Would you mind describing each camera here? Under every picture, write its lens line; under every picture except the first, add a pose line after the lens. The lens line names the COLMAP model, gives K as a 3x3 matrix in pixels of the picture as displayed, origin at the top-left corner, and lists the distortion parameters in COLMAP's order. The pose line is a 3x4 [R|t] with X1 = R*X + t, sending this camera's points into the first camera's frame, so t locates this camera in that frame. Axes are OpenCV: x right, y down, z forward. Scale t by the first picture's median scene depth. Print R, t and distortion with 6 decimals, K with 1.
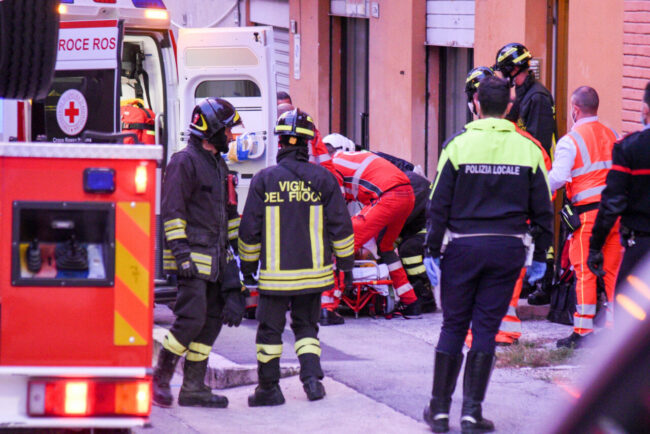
lens RADIAL K [[3189.9, 0, 325.0], [0, 3189.9, 217.0], [0, 0, 1]] dist [1.264738, -0.425053]
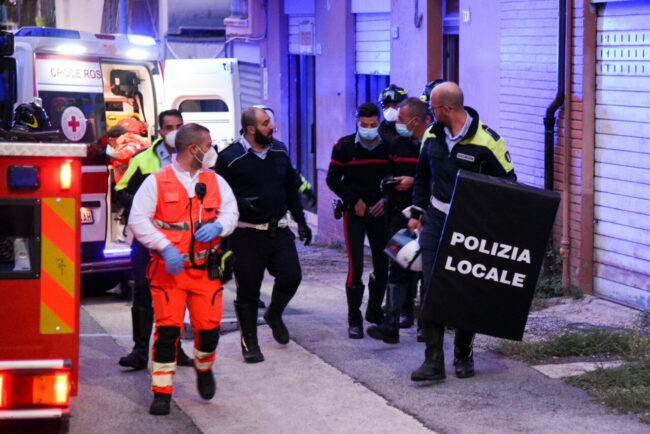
lens RADIAL K [[1929.4, 0, 325.0], [0, 1929.4, 217.0], [0, 0, 1]] dist [0.611433, 0.755984]
pose [[0.999694, -0.023475, 0.007771, 0.017100], [0.023377, 0.999649, 0.012435, -0.003058], [-0.008060, -0.012249, 0.999892, 0.264262]]
